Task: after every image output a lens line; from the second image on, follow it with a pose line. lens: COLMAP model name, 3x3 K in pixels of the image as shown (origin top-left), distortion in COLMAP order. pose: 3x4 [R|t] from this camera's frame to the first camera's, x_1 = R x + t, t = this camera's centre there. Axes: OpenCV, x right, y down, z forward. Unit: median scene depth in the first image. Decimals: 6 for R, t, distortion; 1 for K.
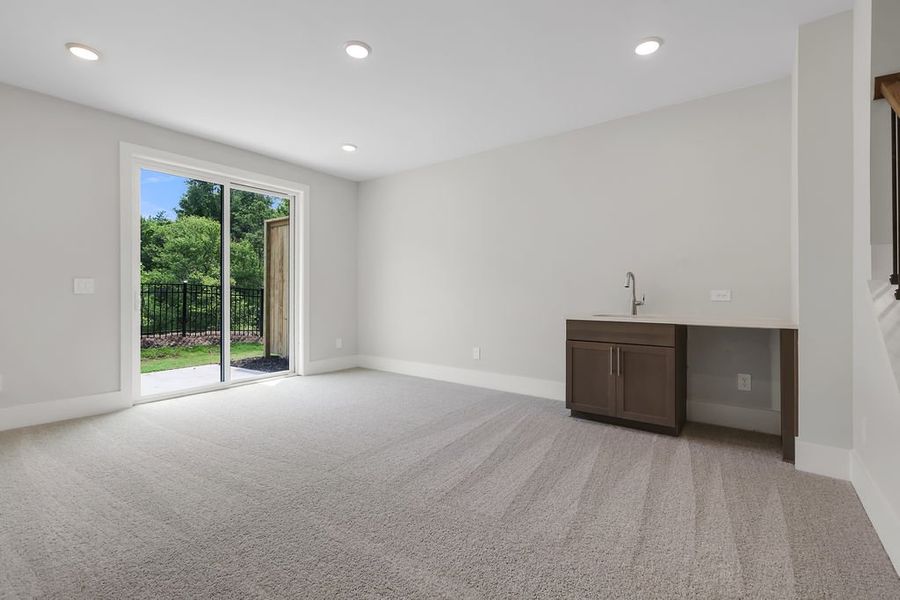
lens RADIAL K [[407.3, 0, 454.2], [0, 407.3, 295.1], [0, 0, 1]] dist [0.000596, 0.000259]
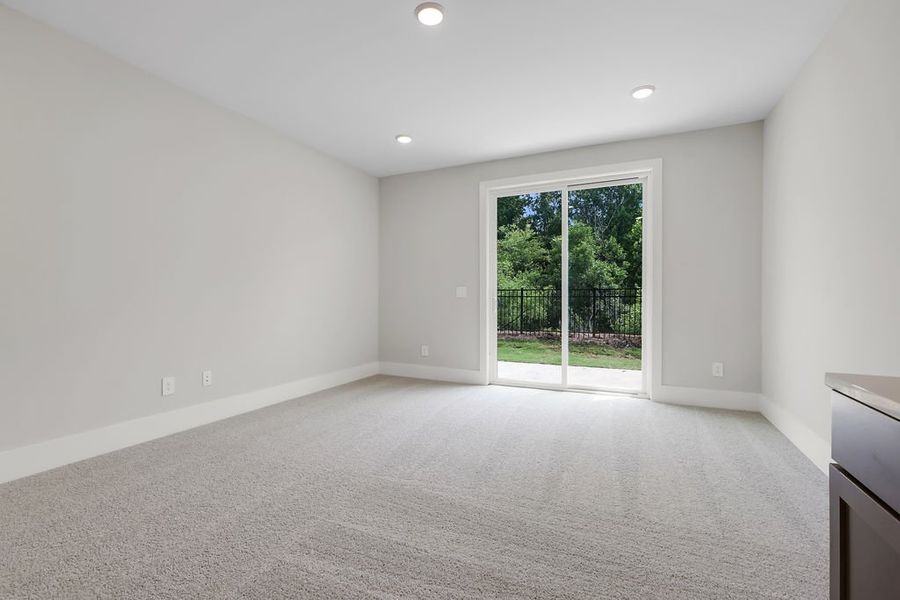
lens RADIAL K [[407.3, 0, 454.2], [0, 407.3, 295.1], [0, 0, 1]] dist [0.000596, 0.000259]
pose [[0.199608, 0.001759, -0.979874, 0.400672], [0.000677, 0.999998, 0.001933, -0.011422], [0.979876, -0.001049, 0.199607, 0.567751]]
